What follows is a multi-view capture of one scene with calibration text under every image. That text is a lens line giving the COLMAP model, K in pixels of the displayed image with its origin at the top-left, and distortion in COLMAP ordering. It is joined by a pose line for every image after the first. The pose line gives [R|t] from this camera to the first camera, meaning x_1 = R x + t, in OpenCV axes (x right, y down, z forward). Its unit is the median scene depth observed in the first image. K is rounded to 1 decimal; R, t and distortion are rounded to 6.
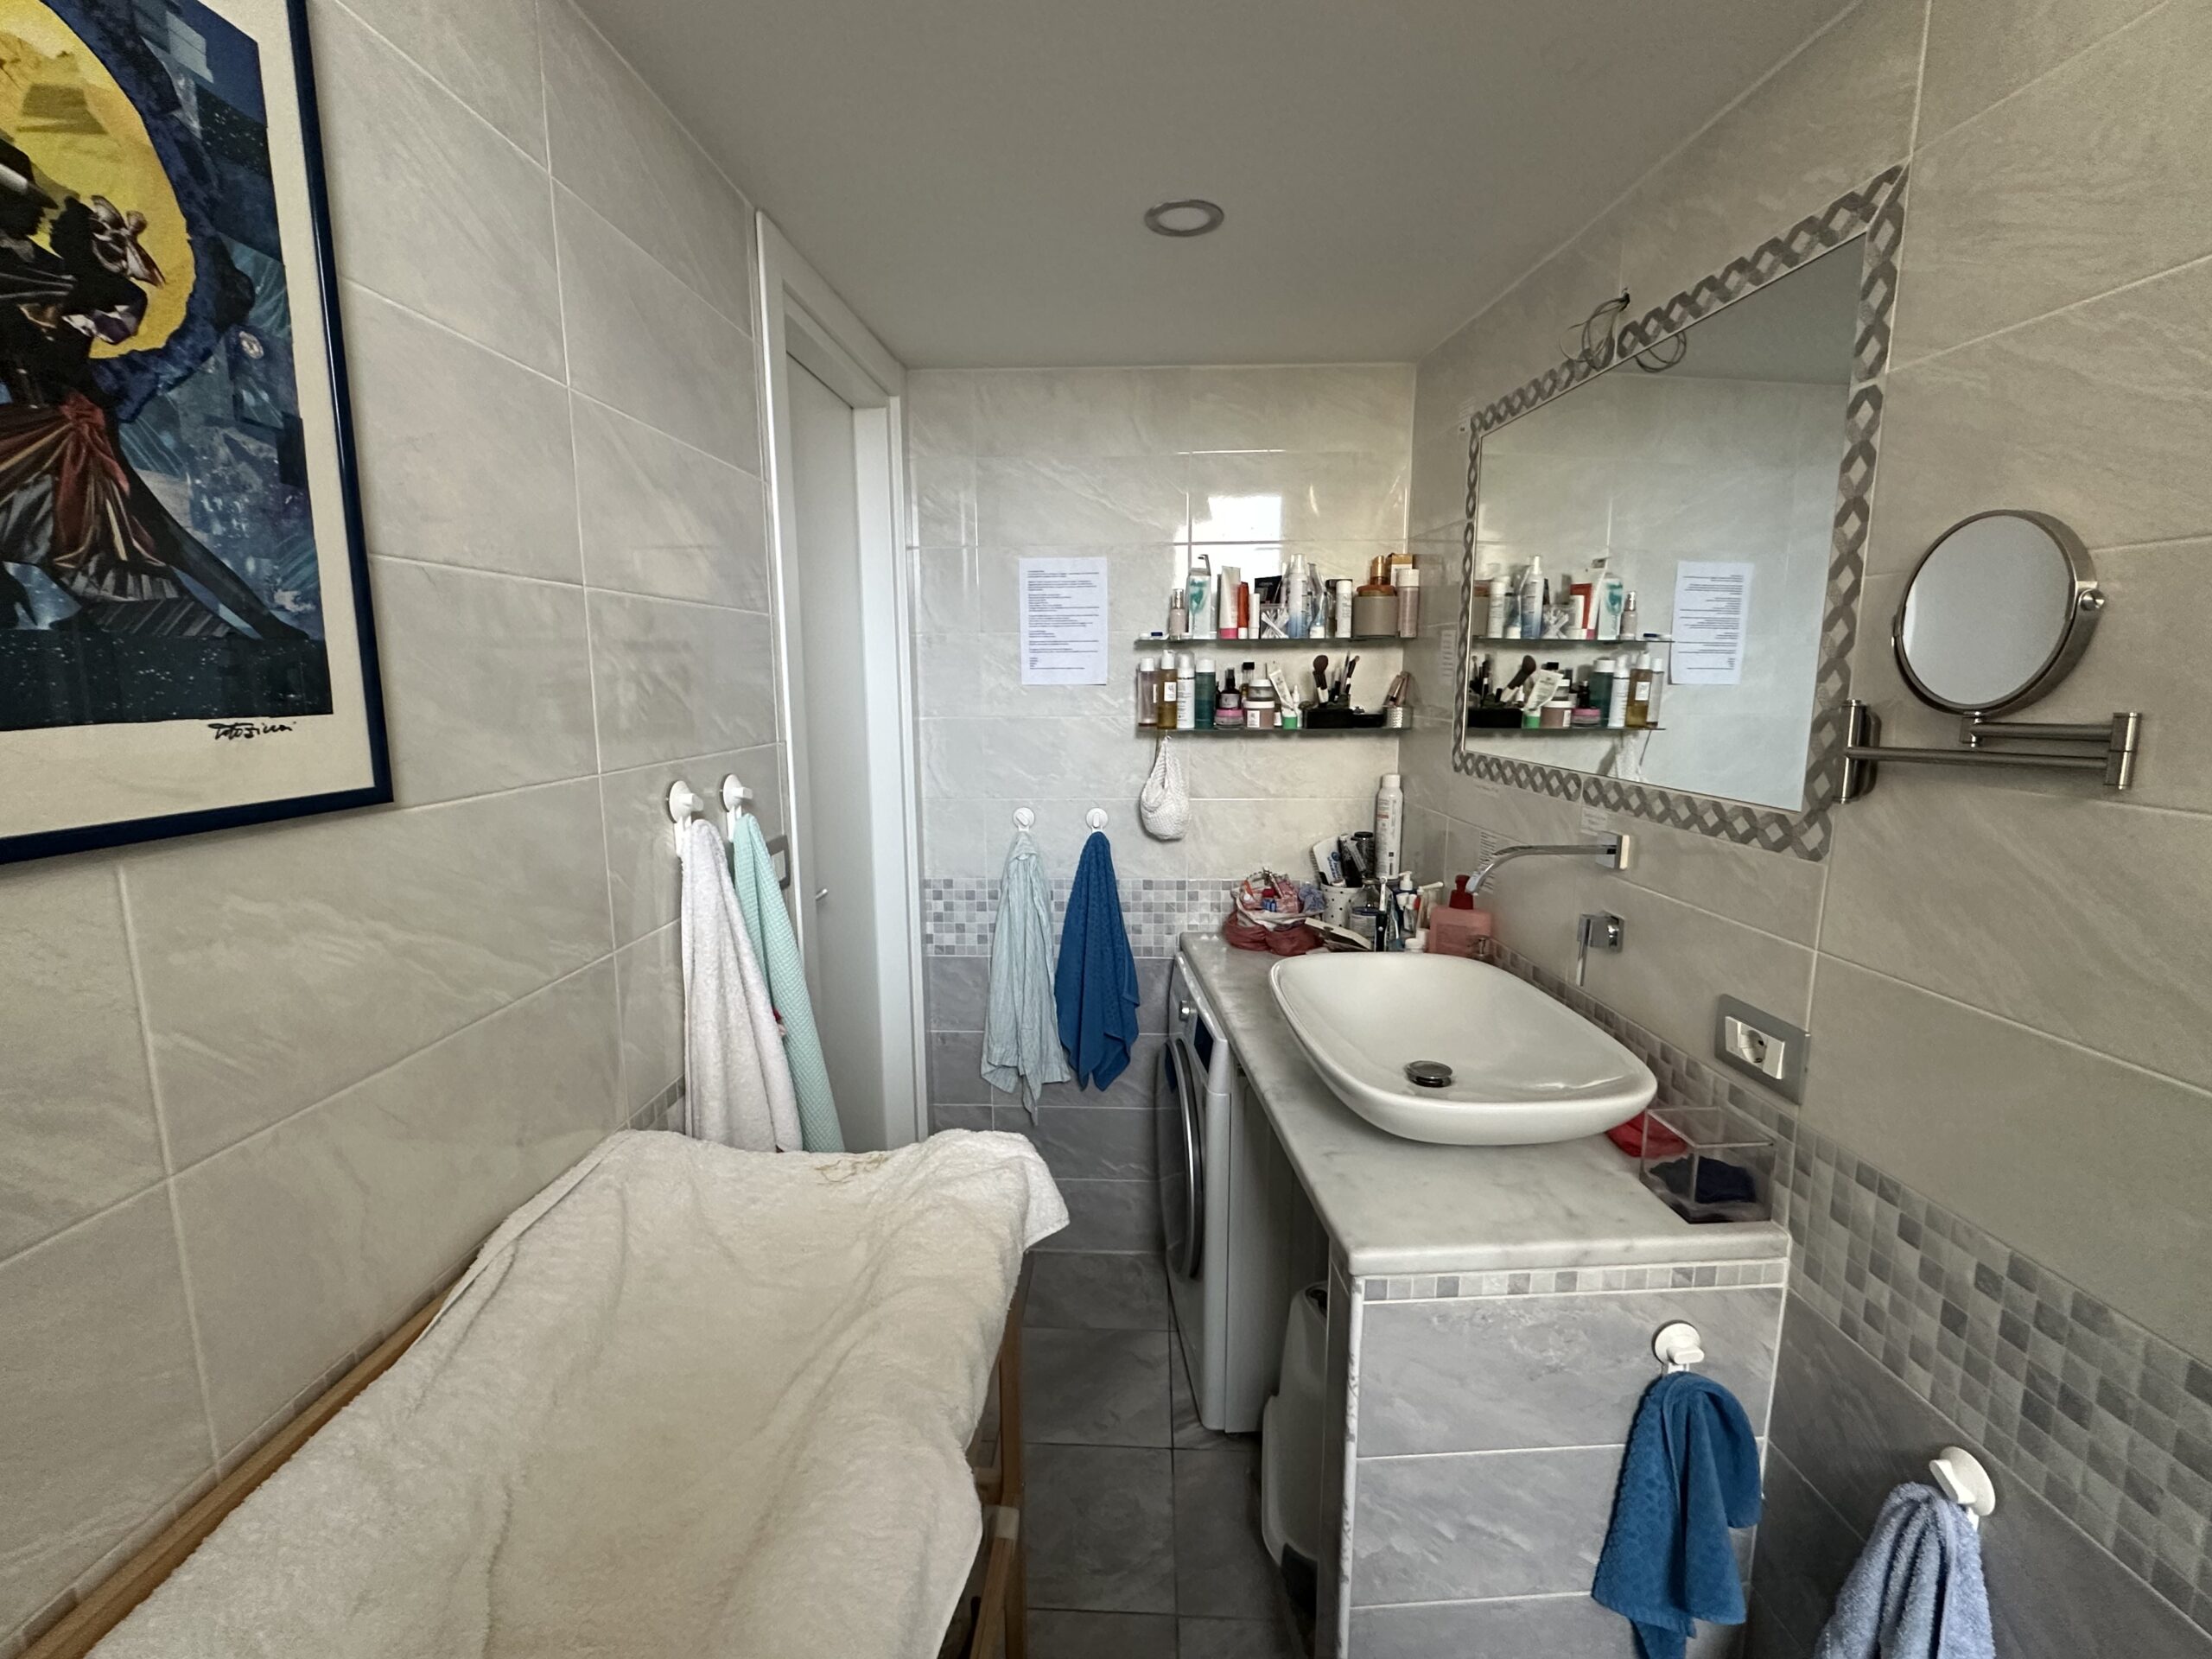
lens RADIAL K [[972.0, 0, 1110.8], [0, 972.0, 826.5], [0, 0, 1]] dist [-0.000580, -0.000047]
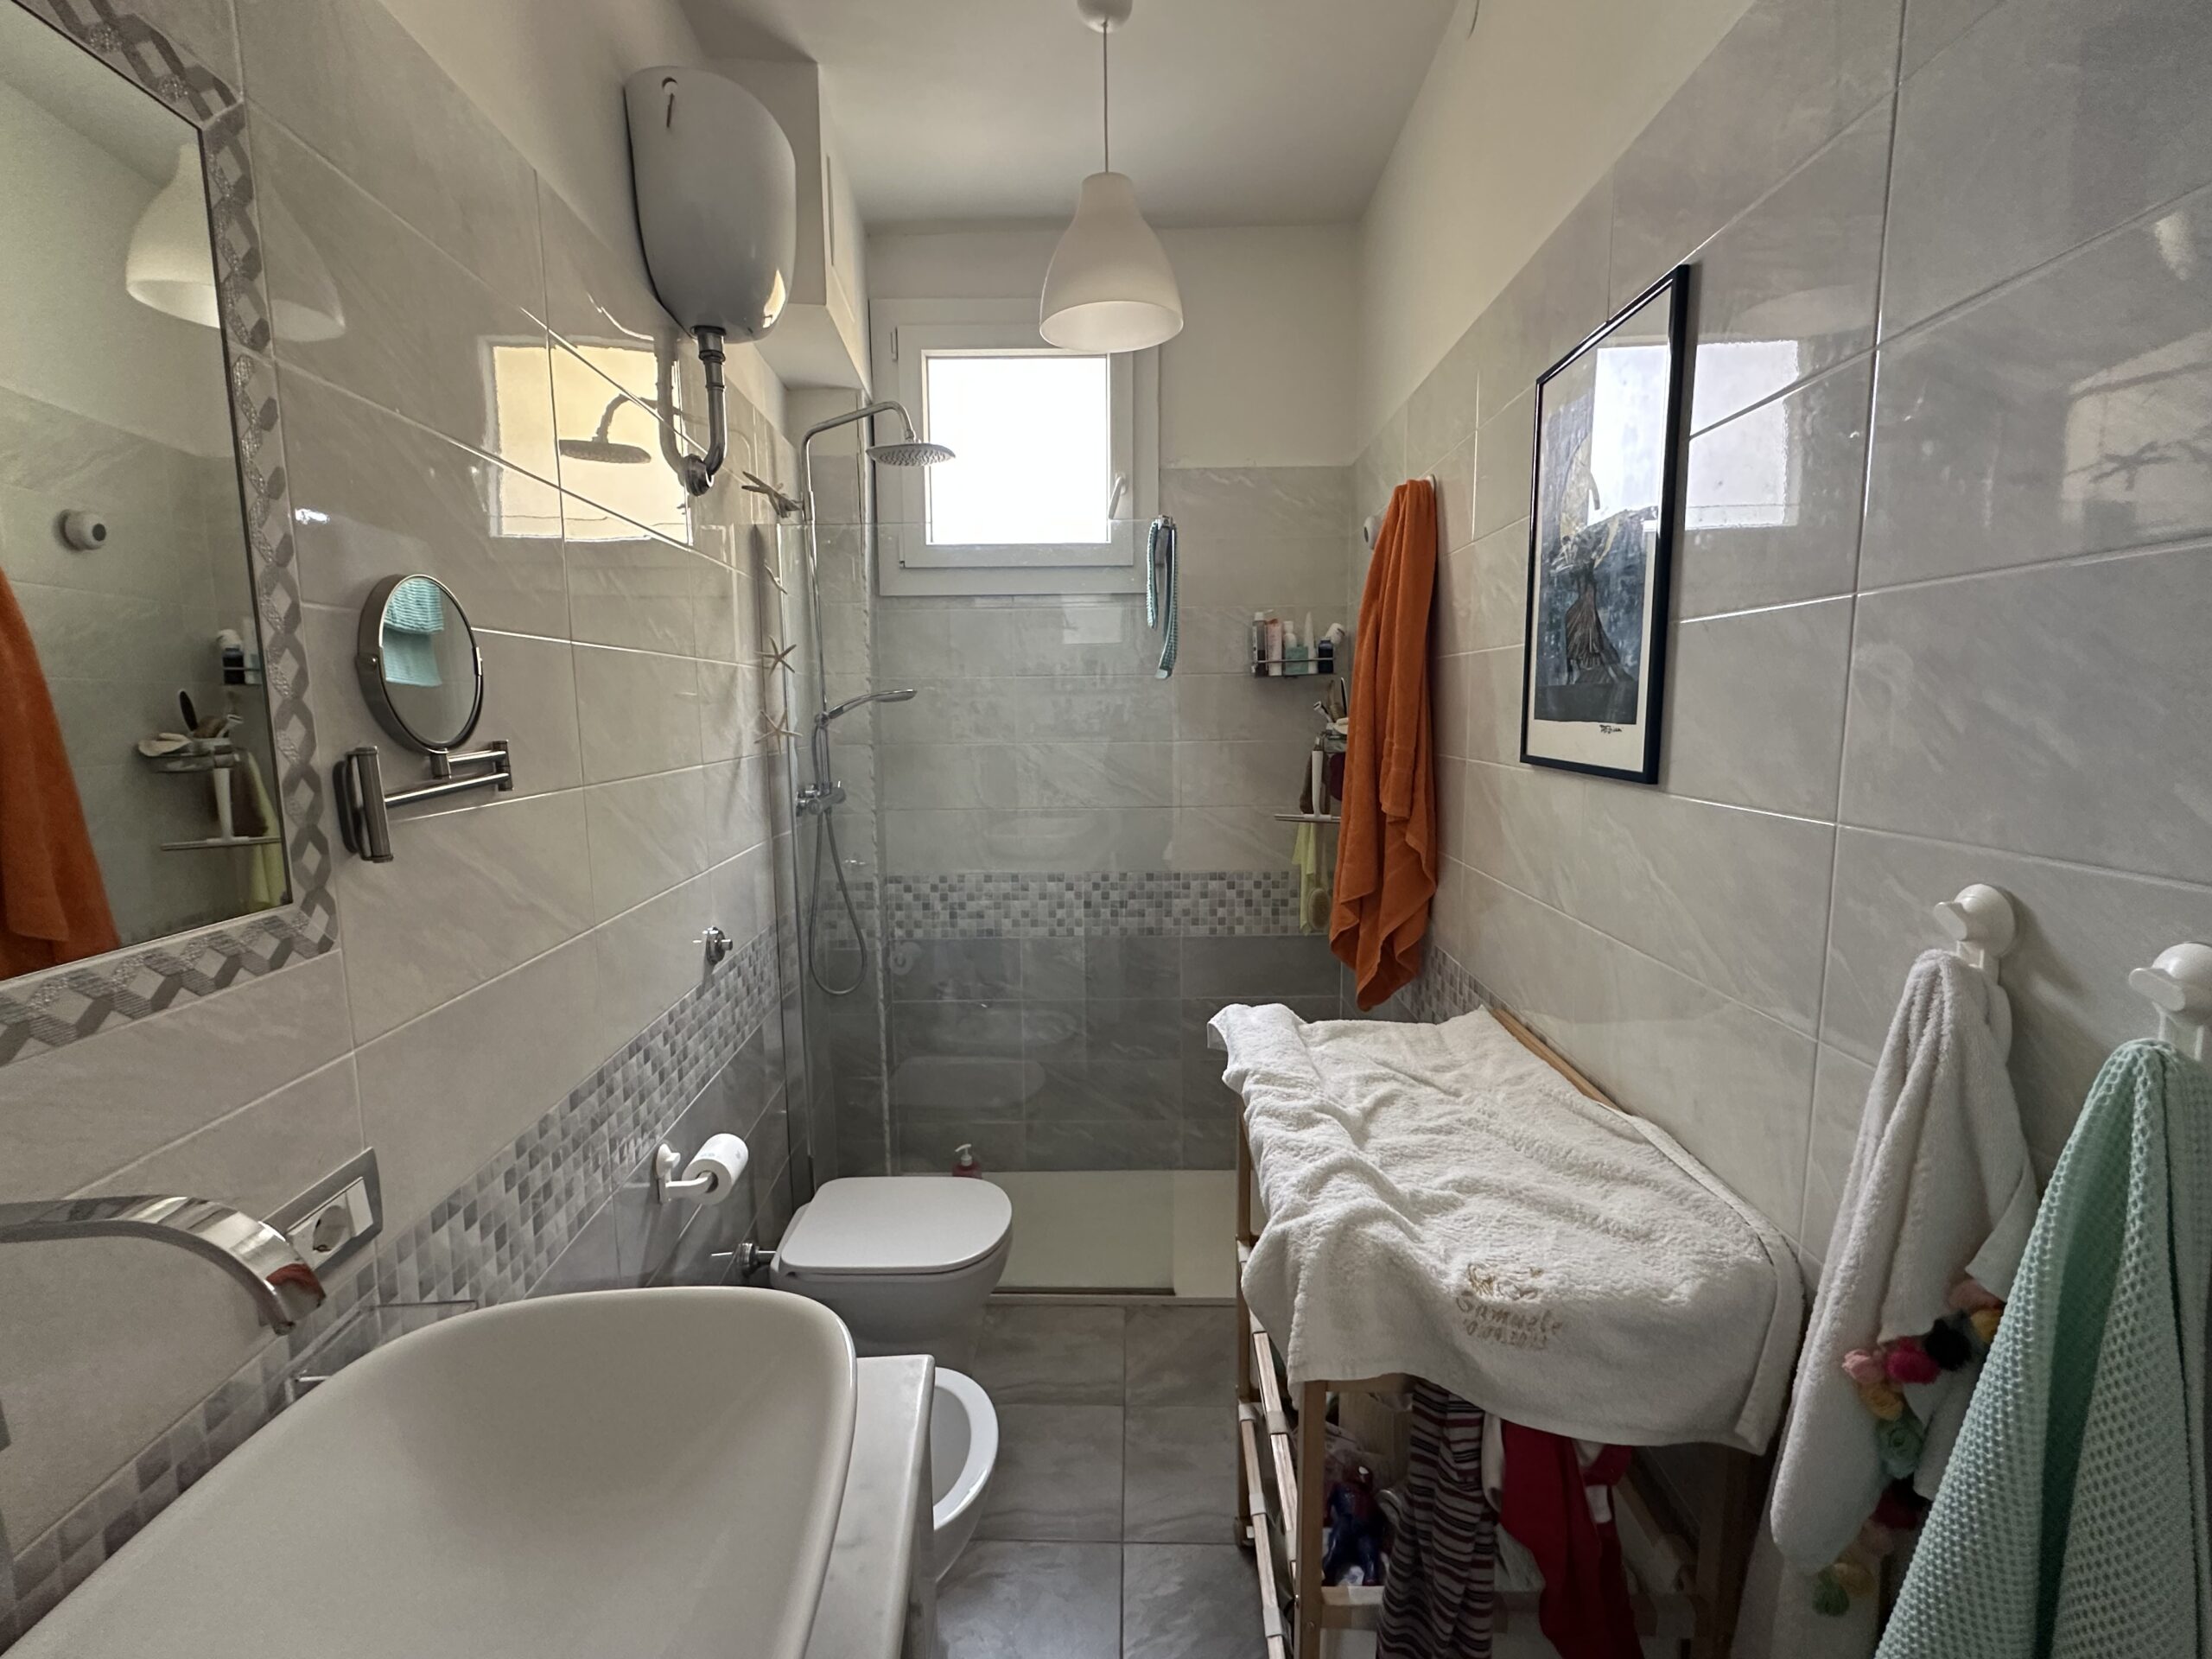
lens RADIAL K [[972.0, 0, 1102.2], [0, 972.0, 826.6], [0, 0, 1]] dist [-0.000580, -0.000047]
pose [[-0.999856, 0.013213, -0.010636, 0.130697], [0.009730, 0.960421, 0.278384, -0.381394], [0.013894, 0.278241, -0.960411, 2.389388]]
